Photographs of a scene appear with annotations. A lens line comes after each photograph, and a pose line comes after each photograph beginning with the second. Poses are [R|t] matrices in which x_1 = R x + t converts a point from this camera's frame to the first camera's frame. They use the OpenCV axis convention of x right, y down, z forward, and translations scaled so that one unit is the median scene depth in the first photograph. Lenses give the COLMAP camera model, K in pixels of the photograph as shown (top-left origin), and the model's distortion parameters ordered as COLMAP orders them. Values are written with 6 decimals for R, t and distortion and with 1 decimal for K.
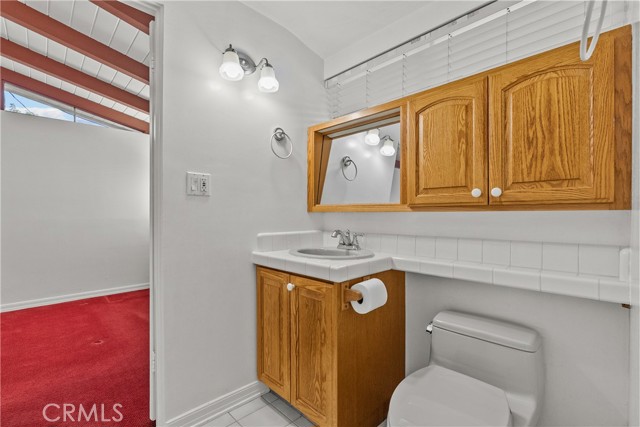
lens RADIAL K [[292.1, 0, 314.8], [0, 292.1, 212.0], [0, 0, 1]] dist [-0.003769, 0.001871]
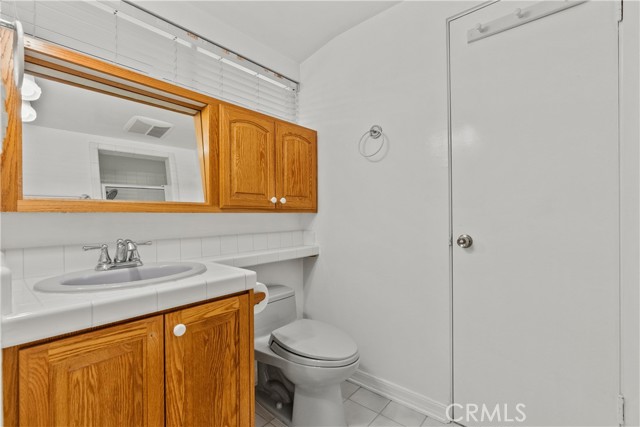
lens RADIAL K [[292.1, 0, 320.6], [0, 292.1, 216.7], [0, 0, 1]] dist [-0.003769, 0.001871]
pose [[-0.110161, -0.004213, 0.993905, -0.825108], [-0.000672, 0.999991, 0.004164, 0.009426], [-0.993914, -0.000209, -0.110162, 0.849974]]
